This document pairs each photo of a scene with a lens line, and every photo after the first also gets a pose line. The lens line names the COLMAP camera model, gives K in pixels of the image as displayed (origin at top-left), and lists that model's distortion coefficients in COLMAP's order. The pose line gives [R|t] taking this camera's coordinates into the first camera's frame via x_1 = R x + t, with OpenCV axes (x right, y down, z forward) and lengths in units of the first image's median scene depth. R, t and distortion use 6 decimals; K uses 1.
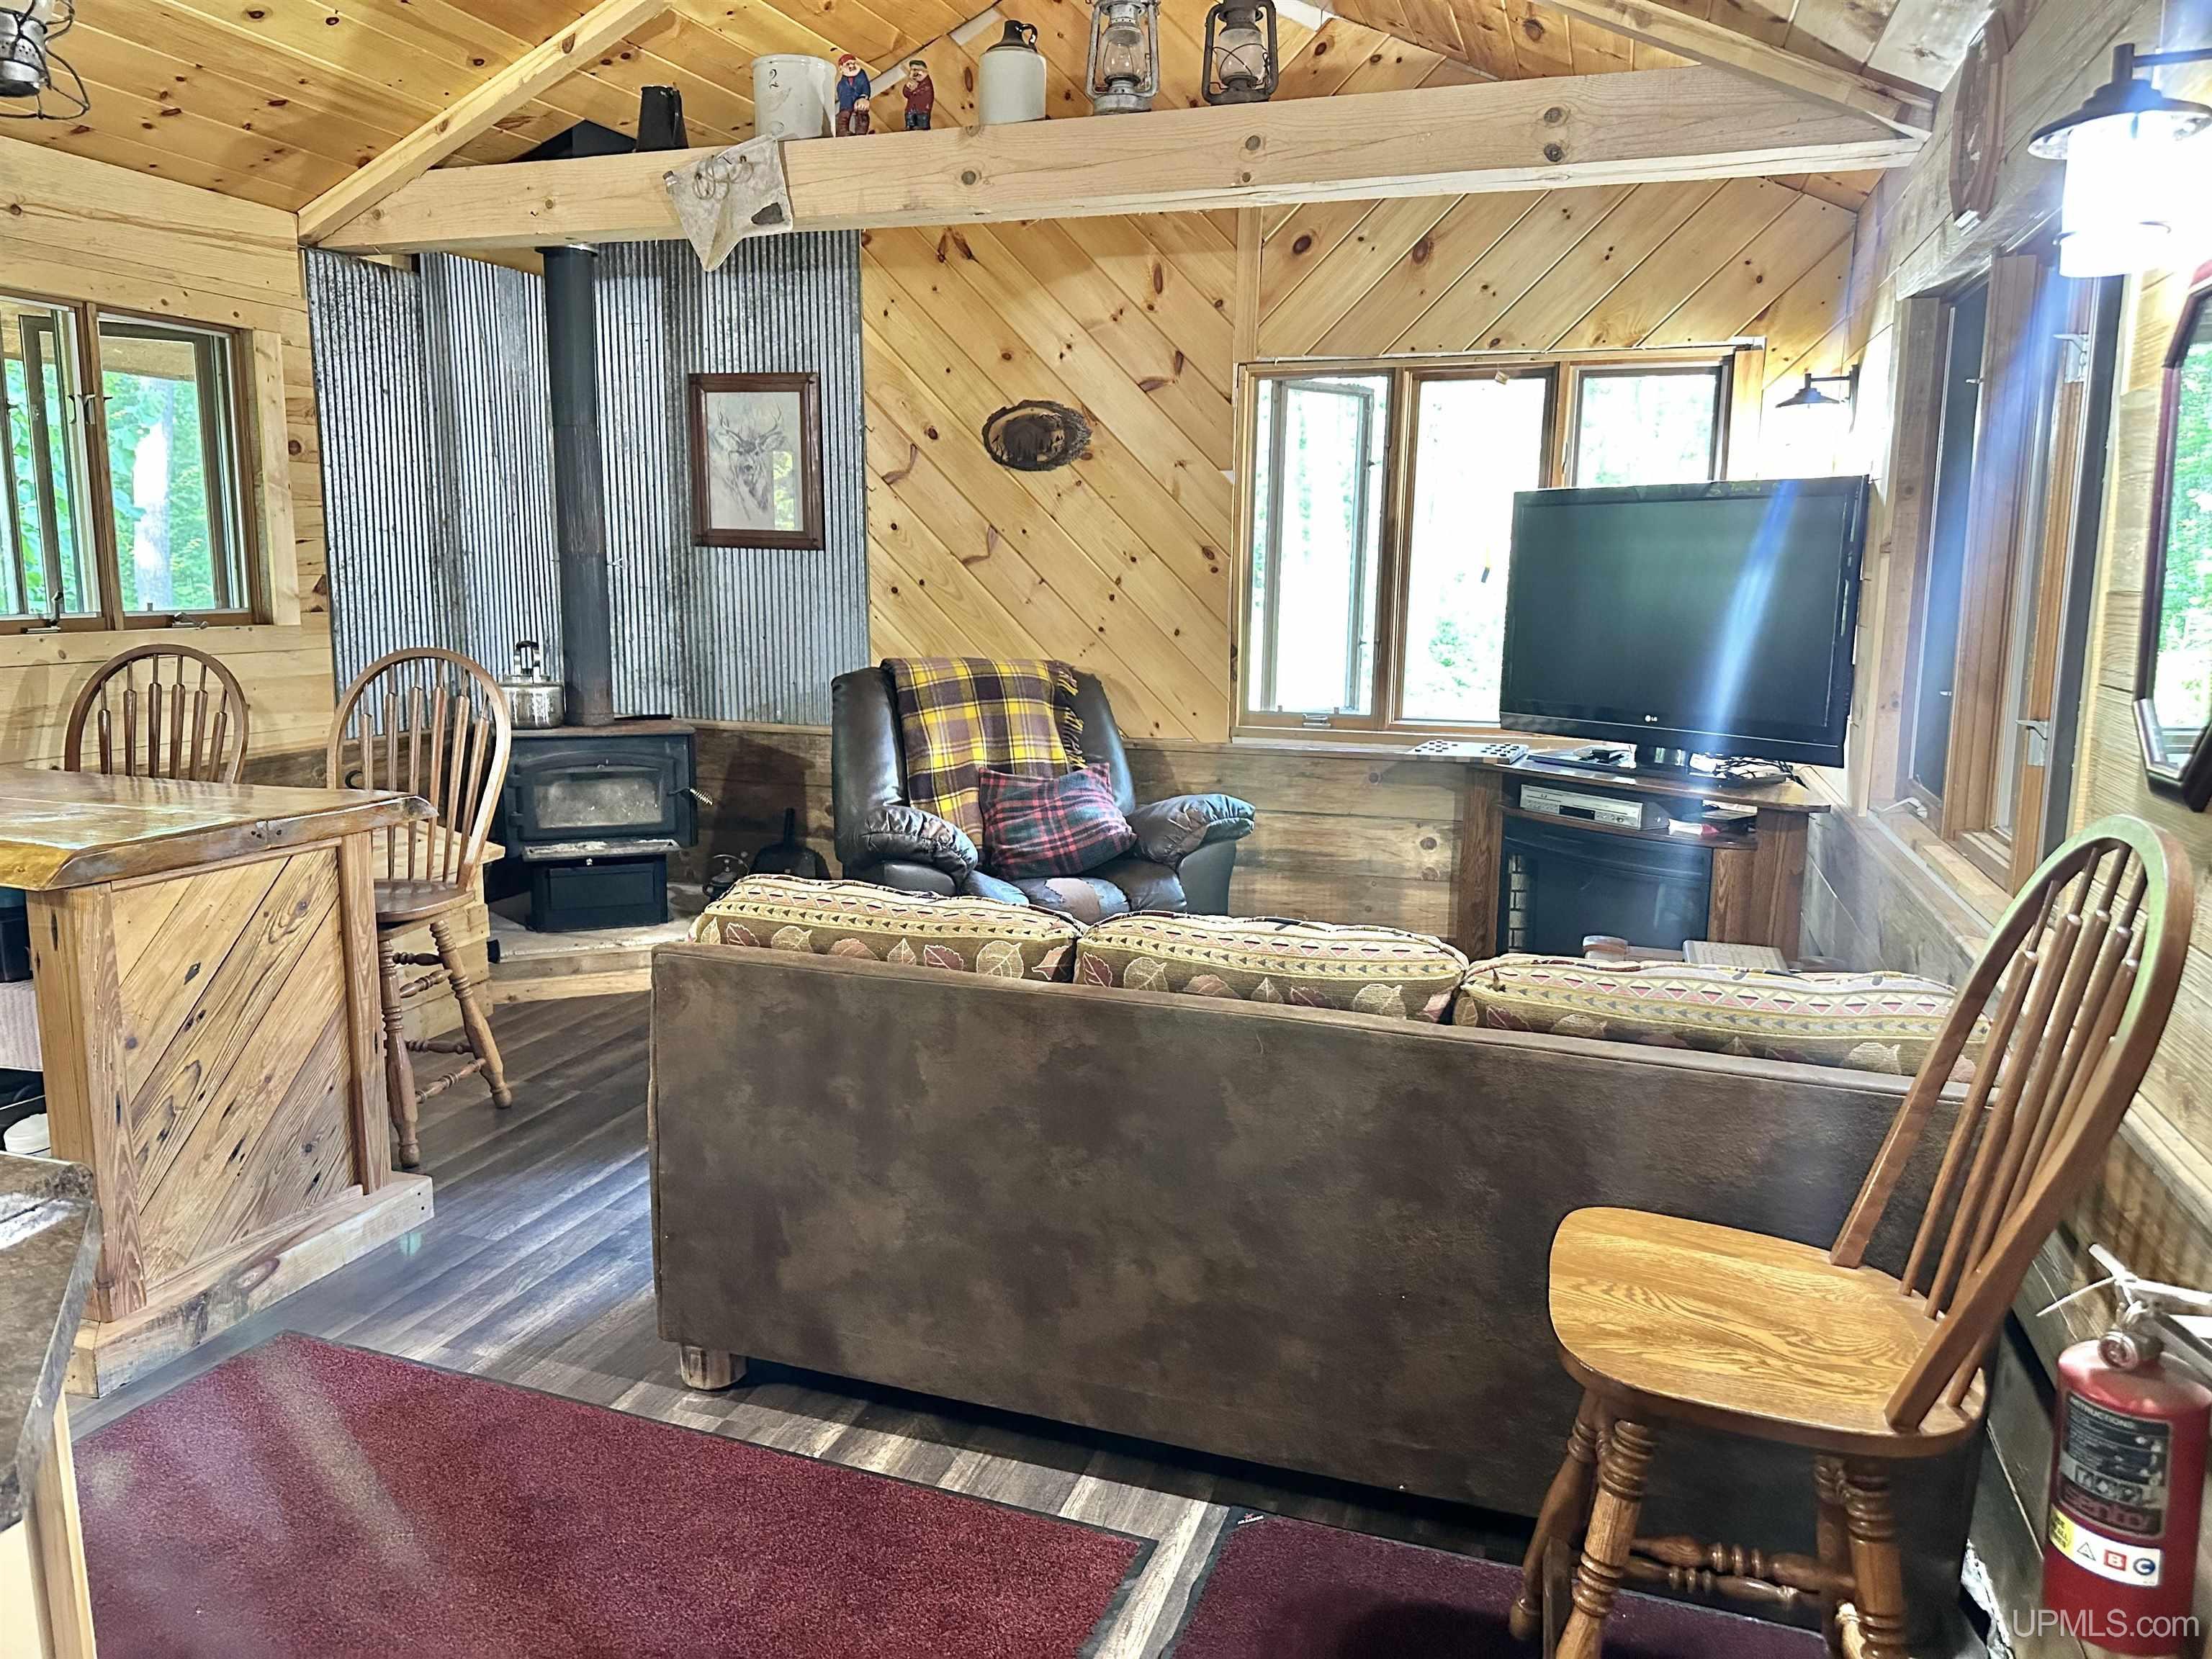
lens RADIAL K [[1512.8, 0, 1105.6], [0, 1512.8, 770.2], [0, 0, 1]] dist [0.044341, -0.077842]
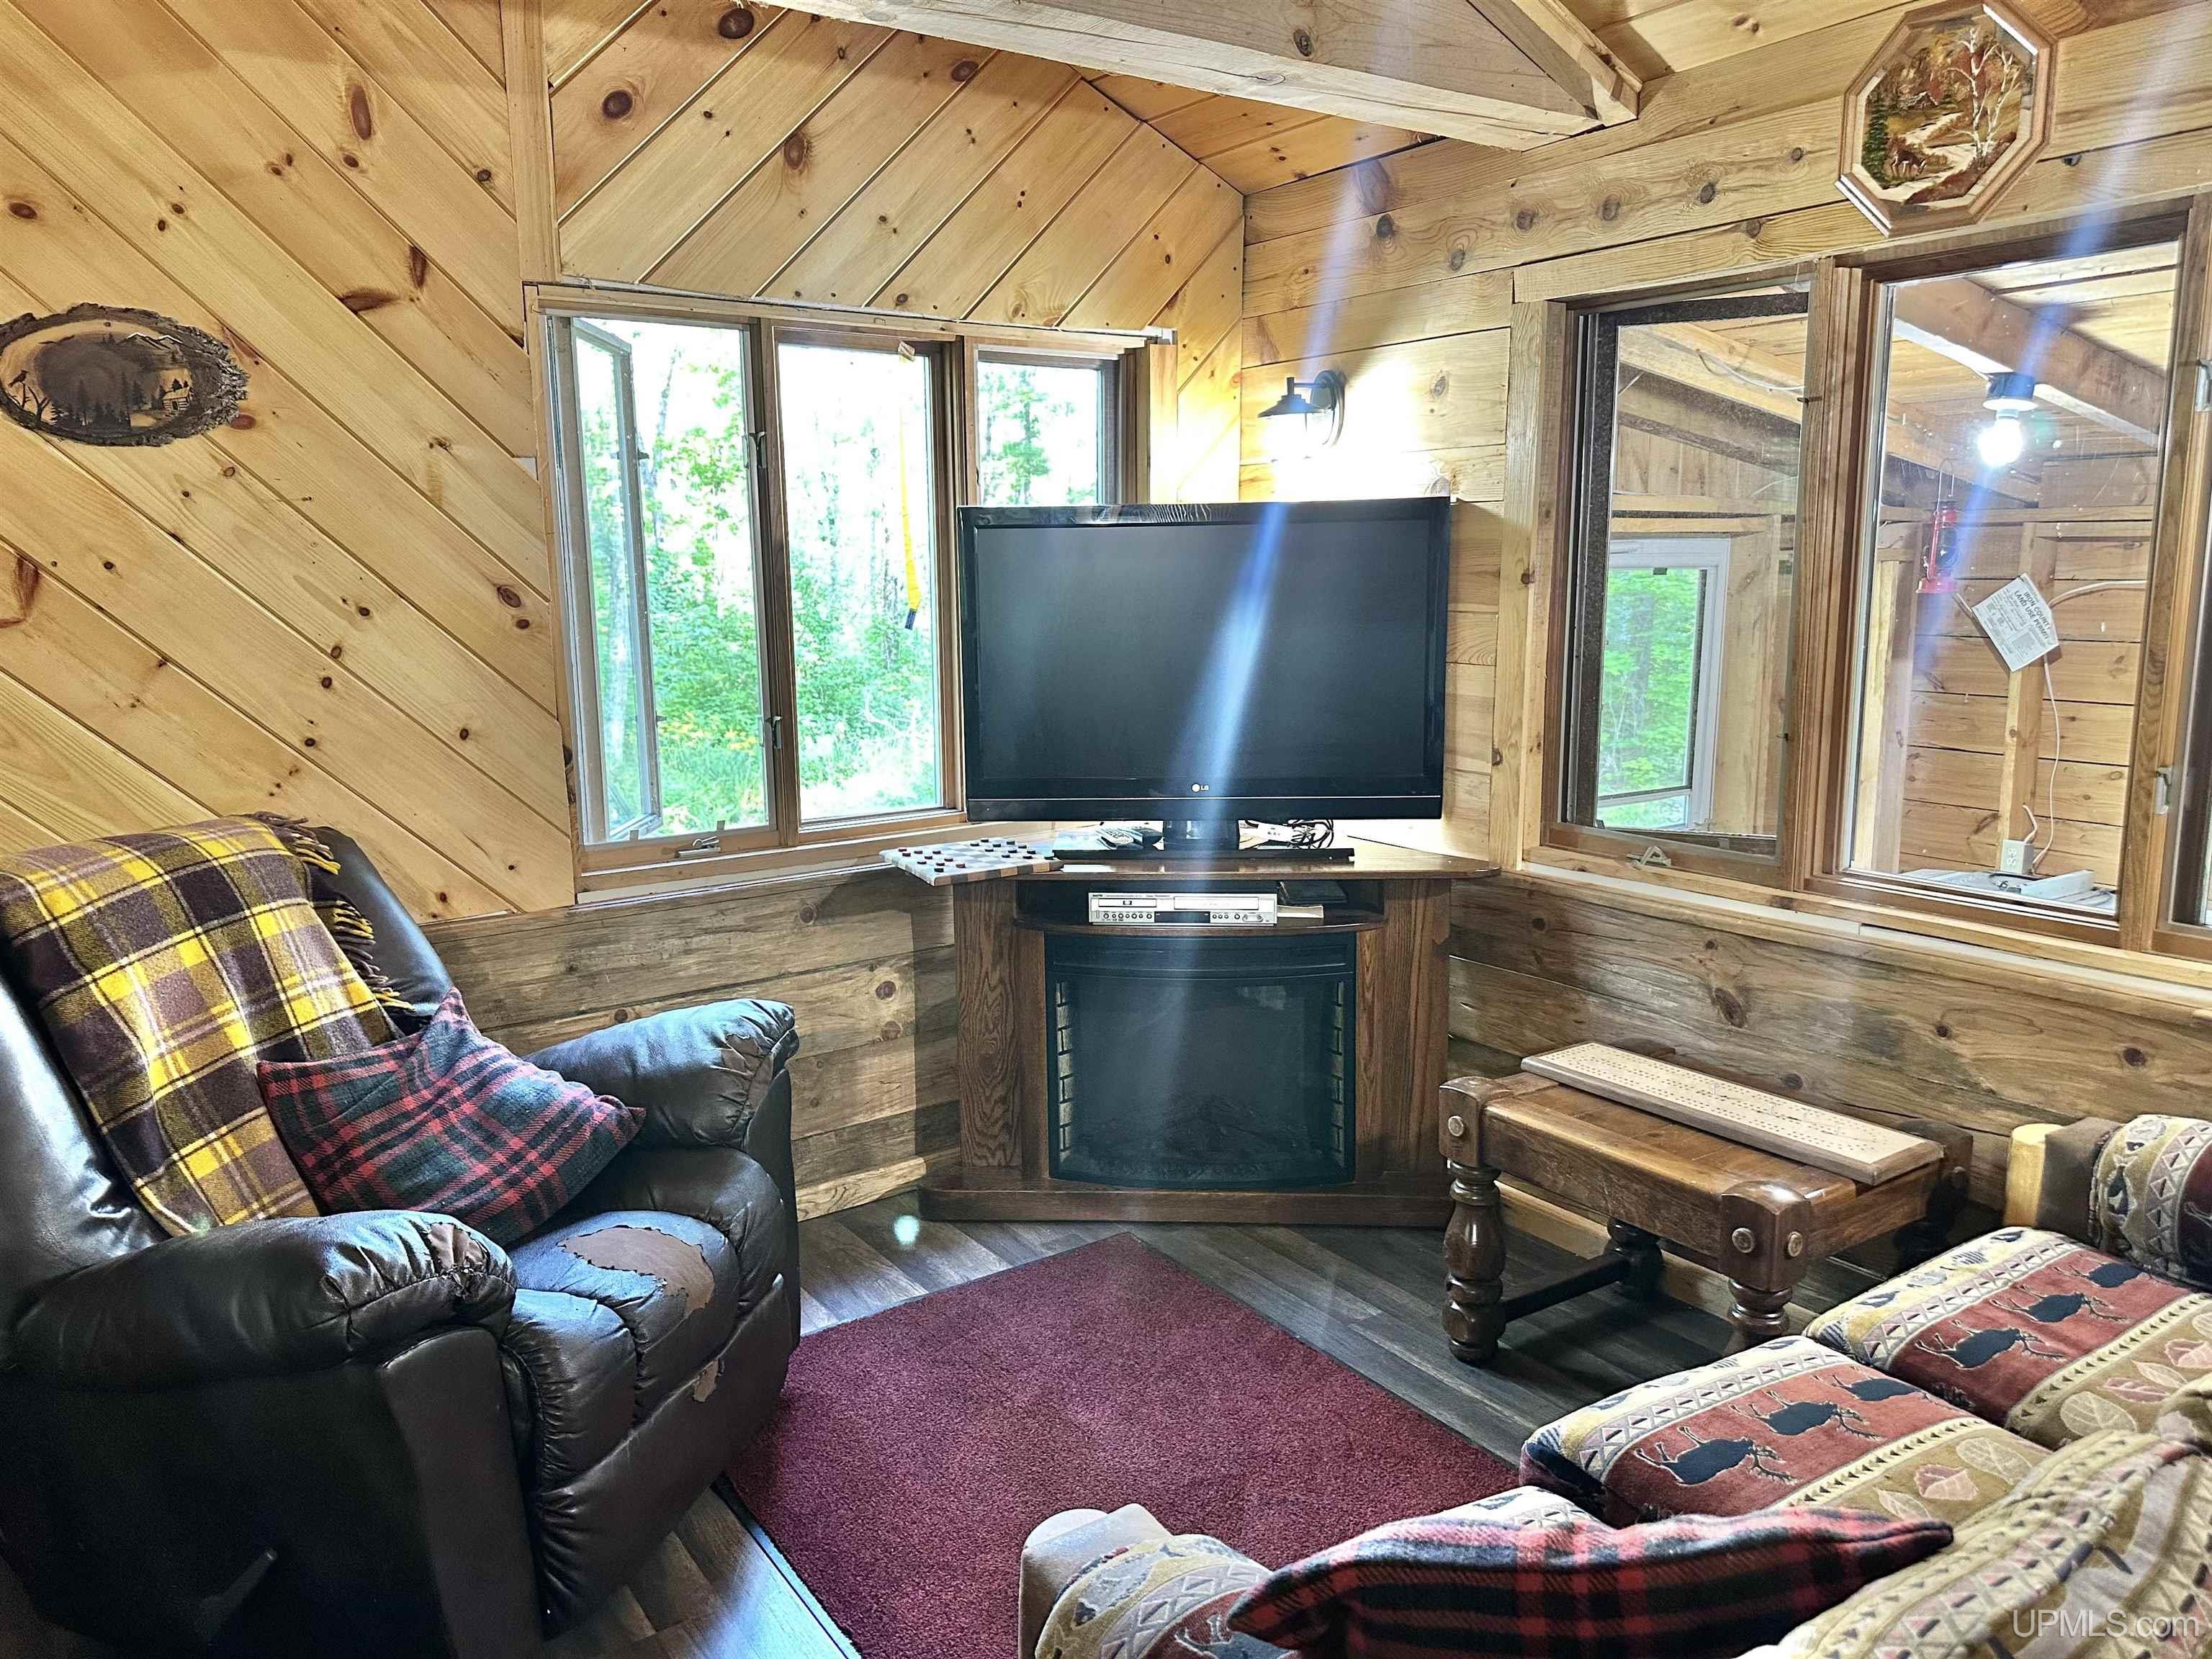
lens RADIAL K [[1512.8, 0, 1105.6], [0, 1512.8, 770.2], [0, 0, 1]] dist [0.044341, -0.077842]
pose [[0.612557, -0.125071, 0.780468, -0.271503], [0.122673, 0.990481, 0.062445, -0.087128], [-0.780849, 0.057491, 0.622069, 0.464038]]
